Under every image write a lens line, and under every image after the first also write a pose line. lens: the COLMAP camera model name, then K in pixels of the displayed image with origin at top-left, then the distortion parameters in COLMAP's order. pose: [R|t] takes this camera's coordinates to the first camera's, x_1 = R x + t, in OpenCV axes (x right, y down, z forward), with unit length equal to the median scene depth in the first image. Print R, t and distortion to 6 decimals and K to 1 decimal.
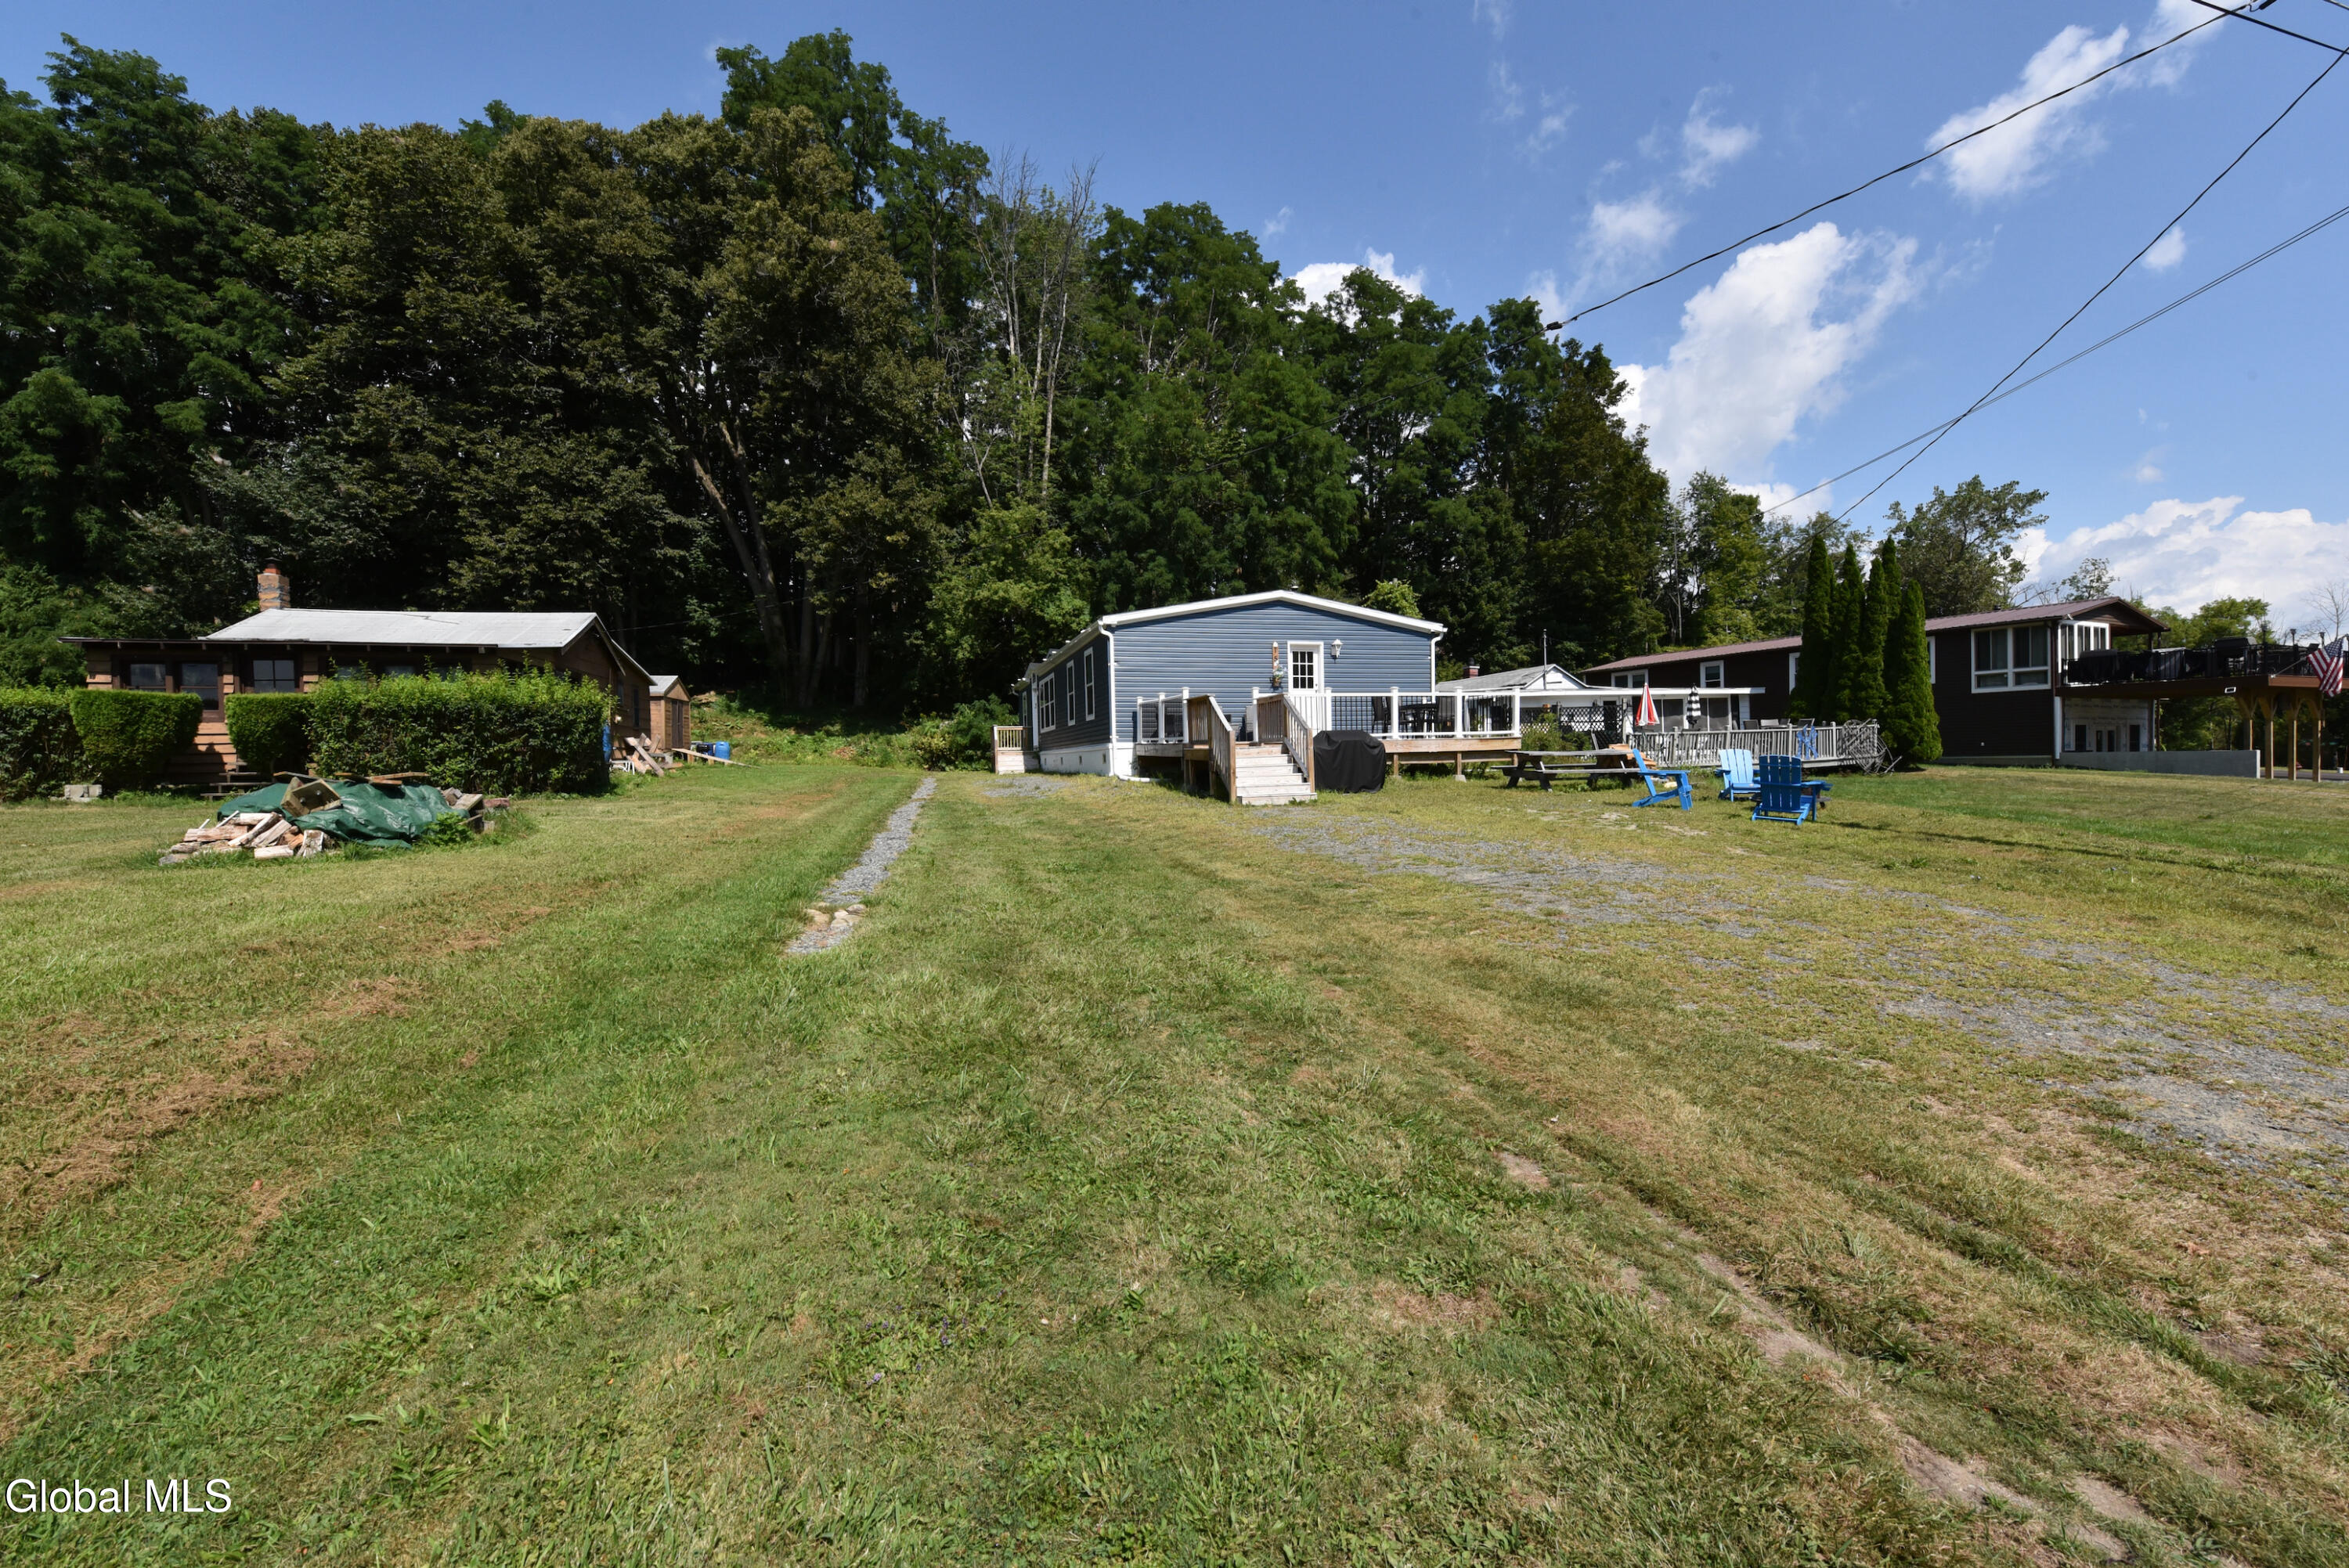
lens RADIAL K [[935.5, 0, 1174.5], [0, 935.5, 784.0], [0, 0, 1]] dist [-0.022959, -0.000313]
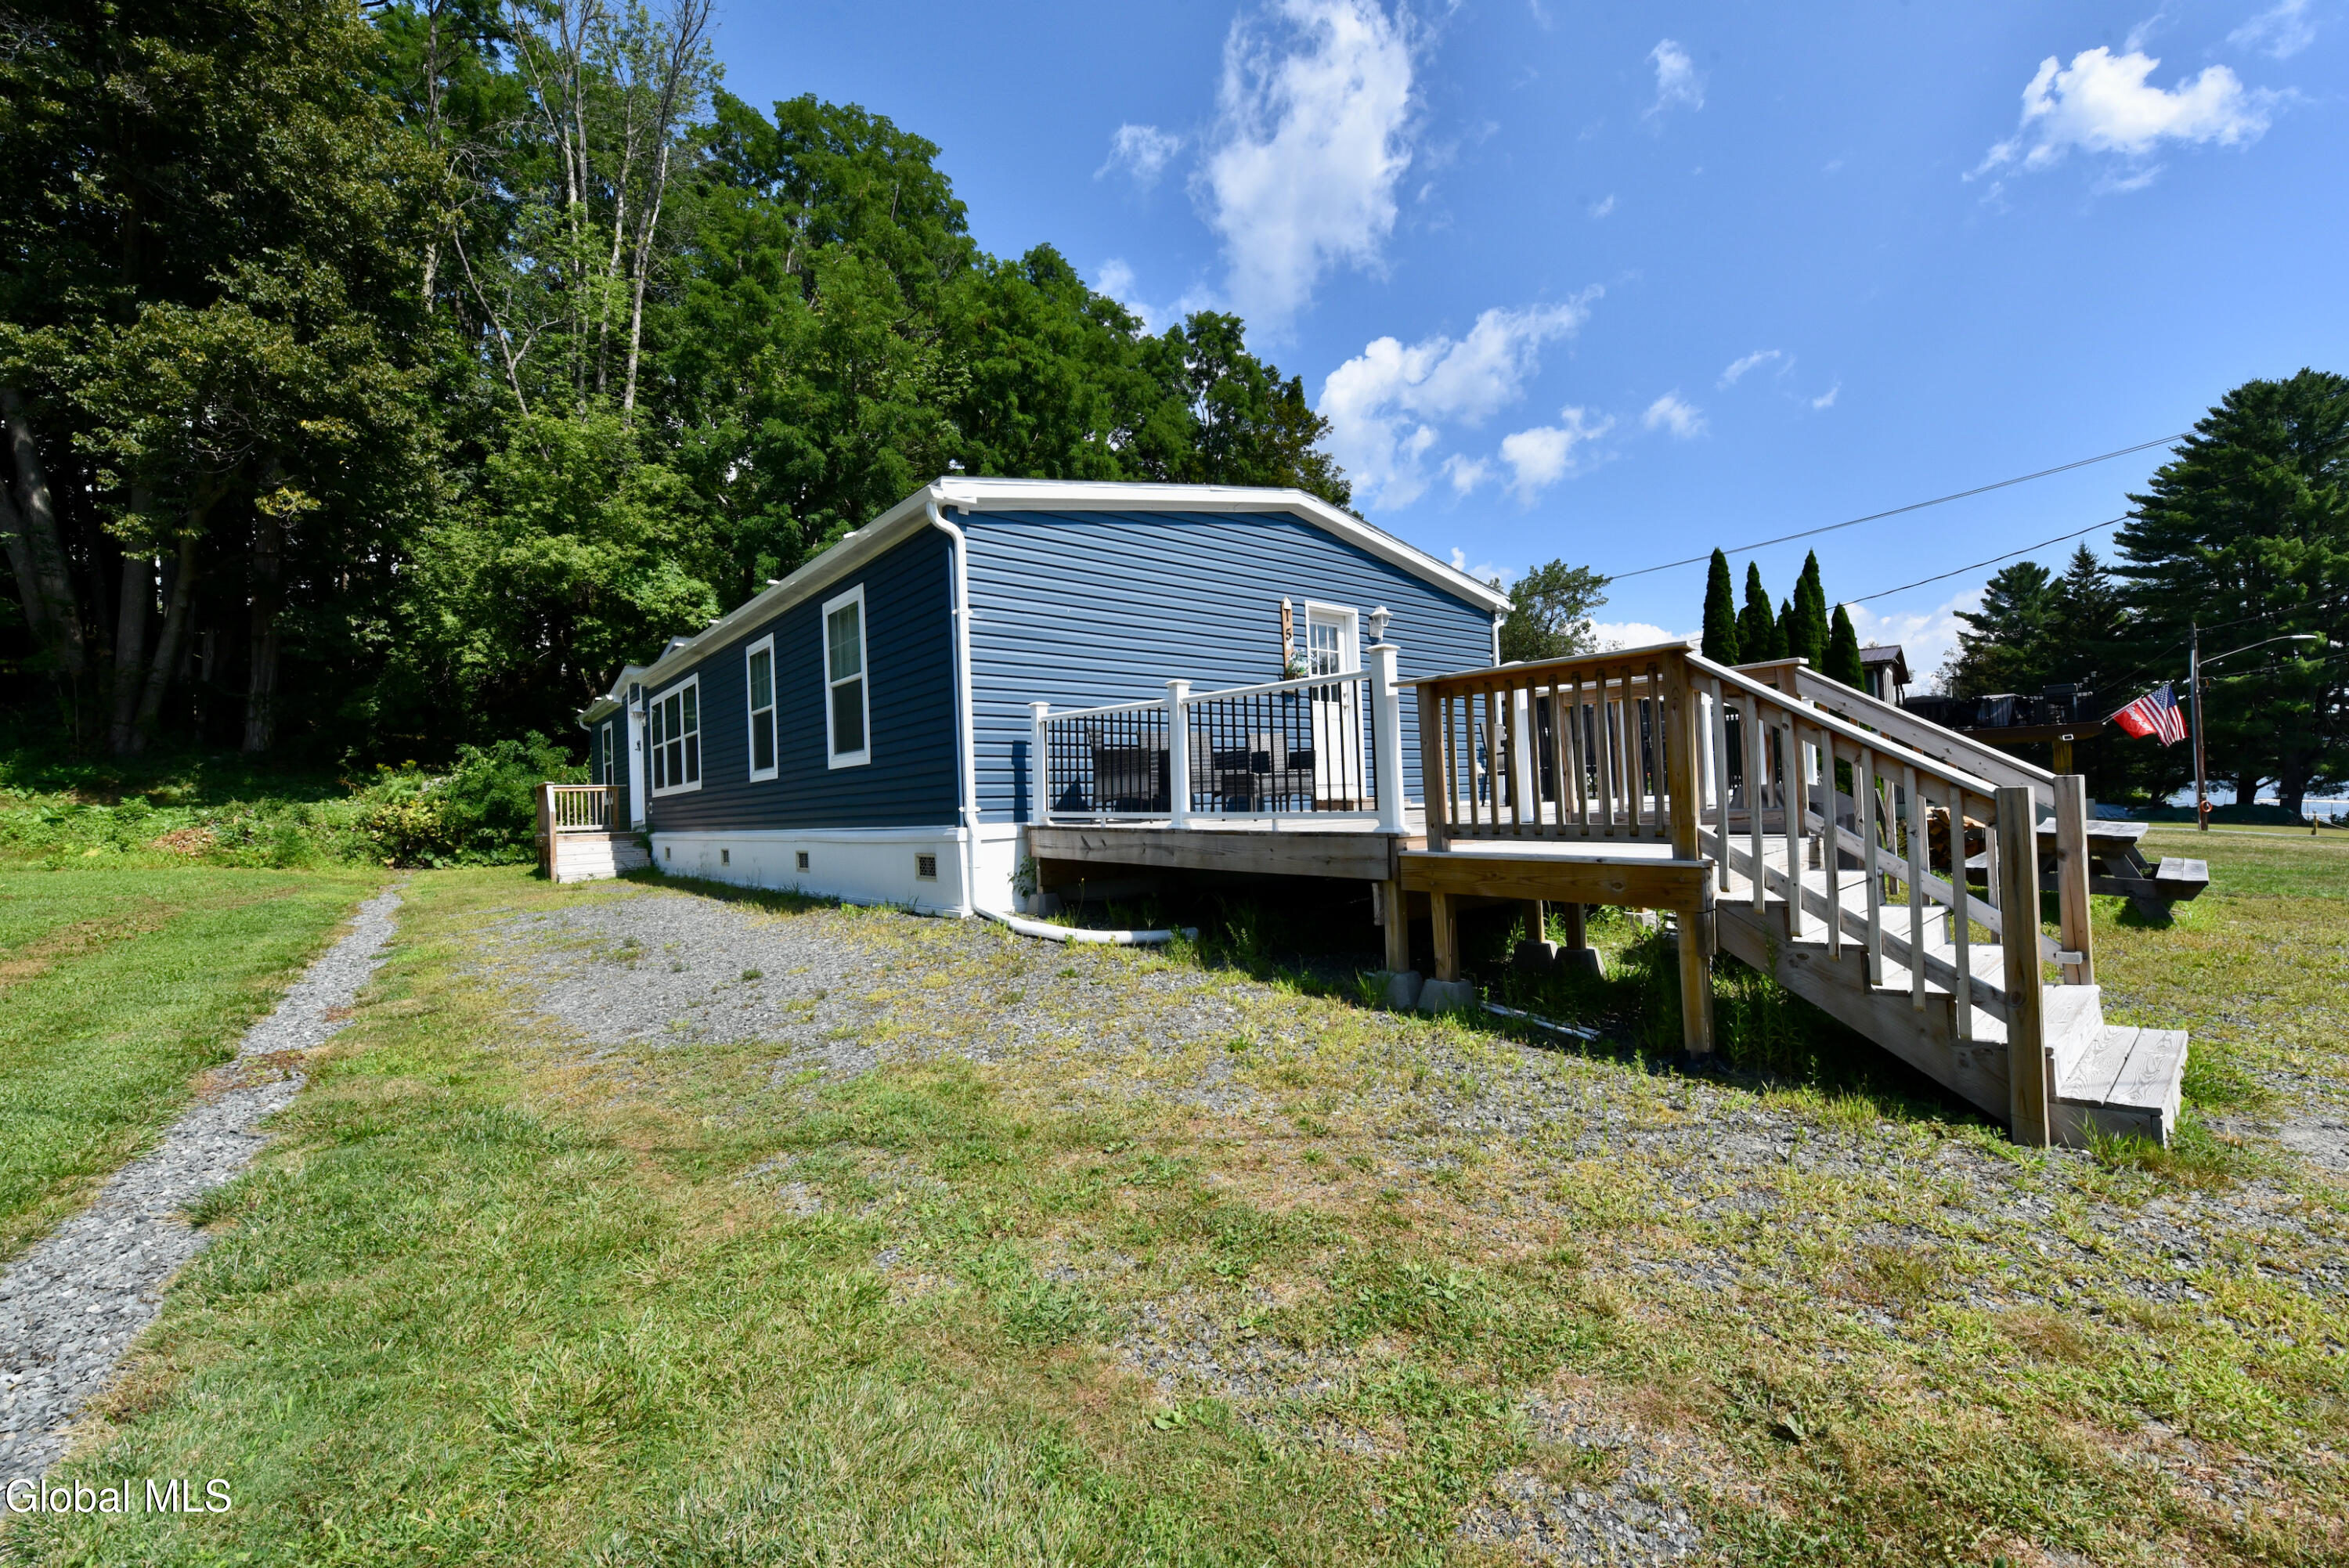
lens RADIAL K [[935.5, 0, 1174.5], [0, 935.5, 784.0], [0, 0, 1]] dist [-0.022959, -0.000313]
pose [[0.909778, -0.006037, 0.415051, -0.077743], [0.031645, 0.997993, -0.054850, -0.020517], [-0.413887, 0.063035, 0.908143, 0.344598]]
